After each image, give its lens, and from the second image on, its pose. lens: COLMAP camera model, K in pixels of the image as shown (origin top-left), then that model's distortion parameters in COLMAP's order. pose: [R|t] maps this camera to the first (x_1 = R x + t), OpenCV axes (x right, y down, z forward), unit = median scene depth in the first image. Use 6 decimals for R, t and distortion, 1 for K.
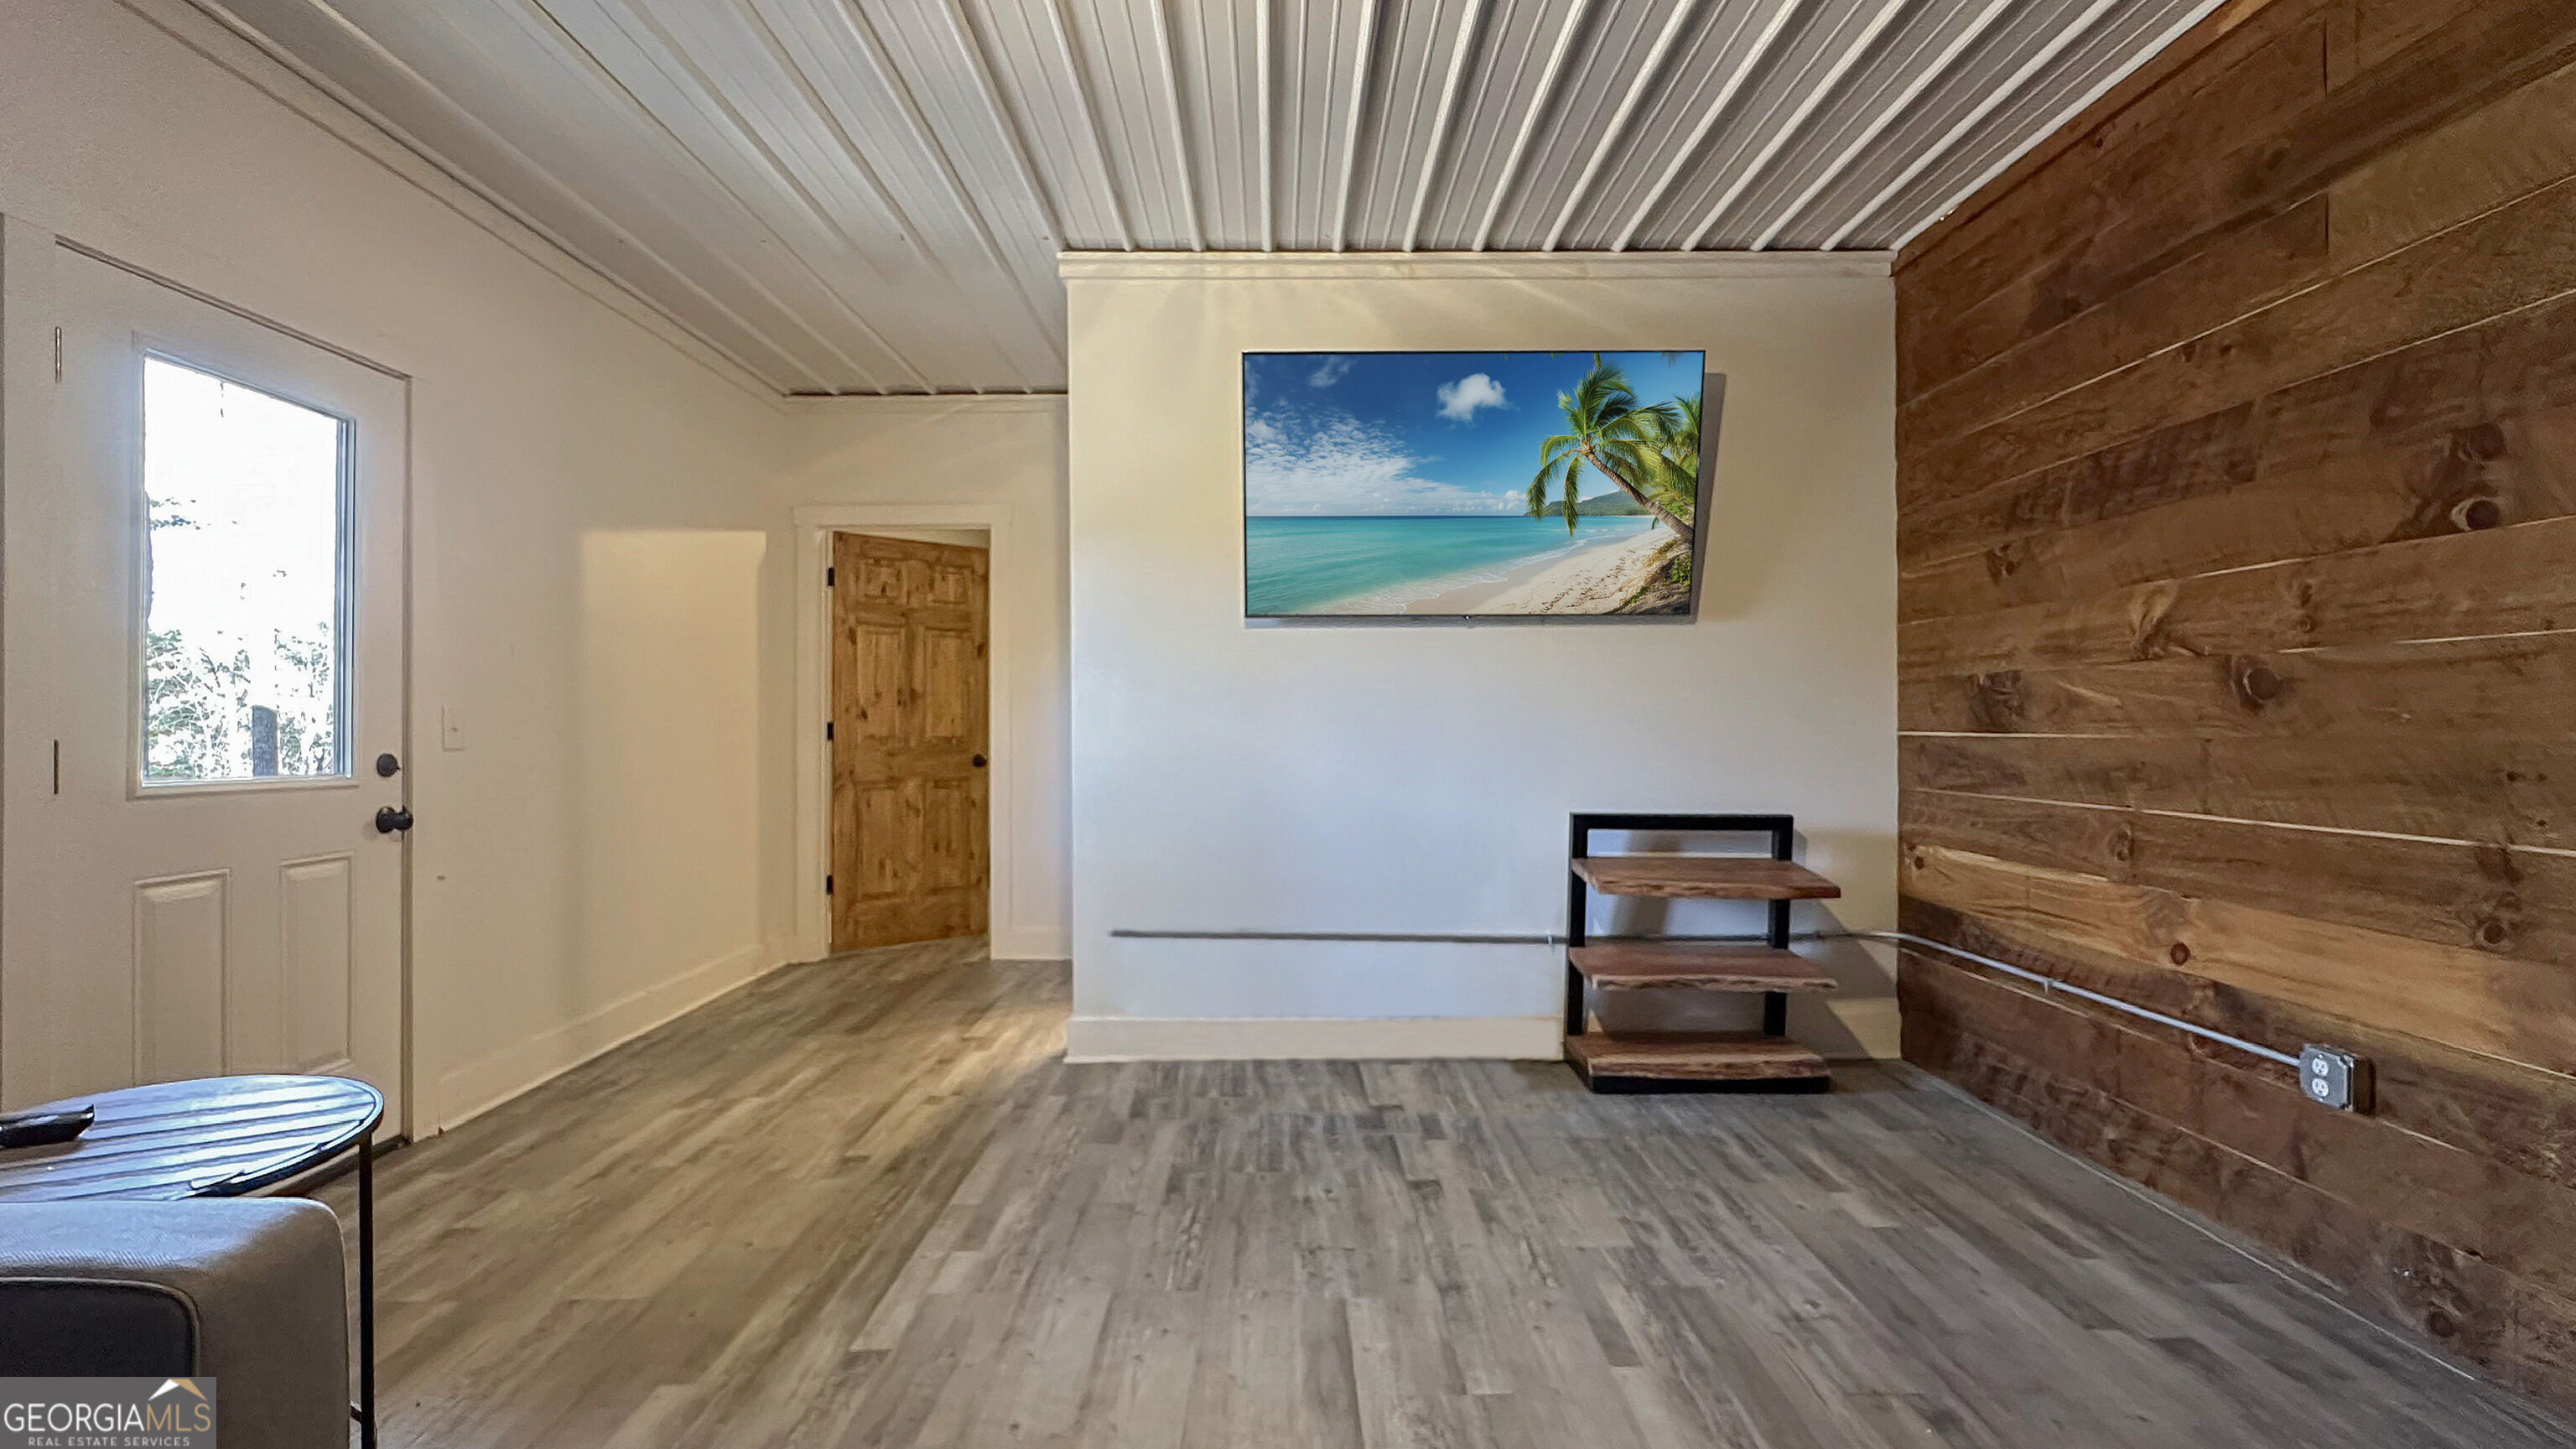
lens RADIAL K [[1185.1, 0, 1286.3], [0, 1185.1, 711.3], [0, 0, 1]] dist [-0.004584, -0.000329]
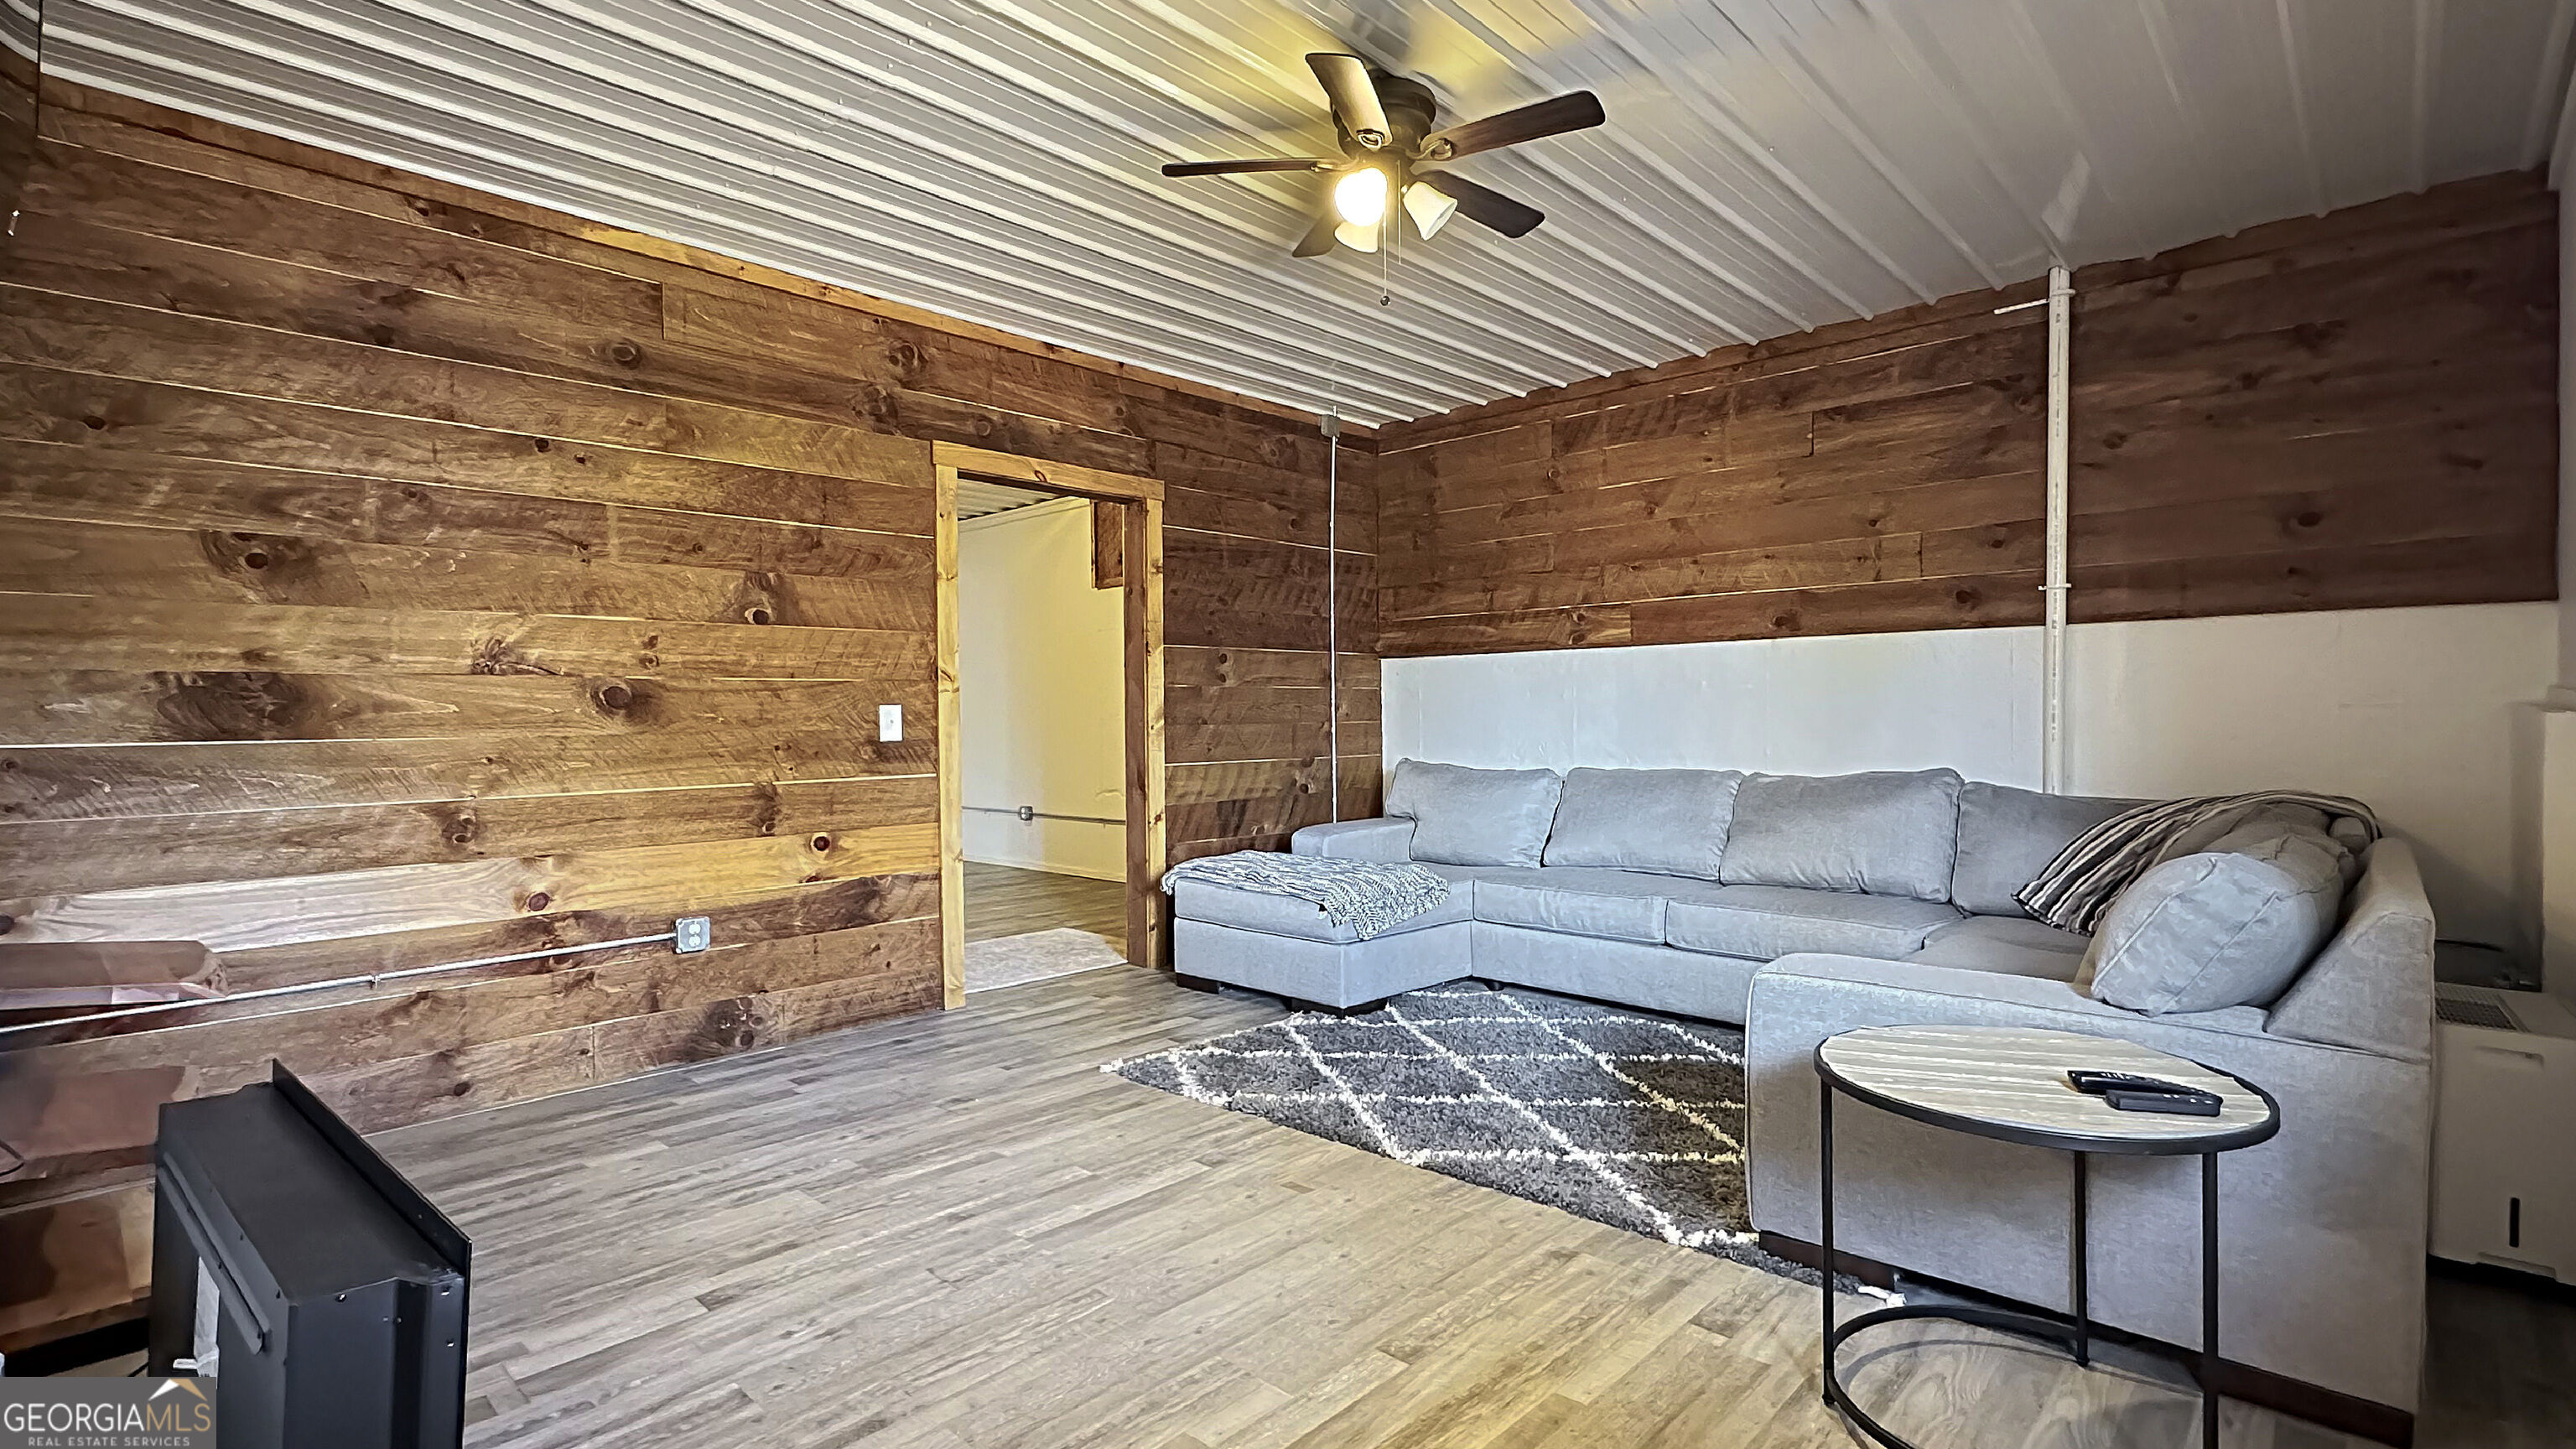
lens RADIAL K [[1242.4, 0, 1290.6], [0, 1242.4, 721.9], [0, 0, 1]] dist [-0.000895, -0.000057]
pose [[-0.734877, 0.007571, 0.678158, -0.922597], [0.007247, 0.999968, -0.003310, 0.019772], [-0.678161, 0.002482, -0.734909, 1.687658]]
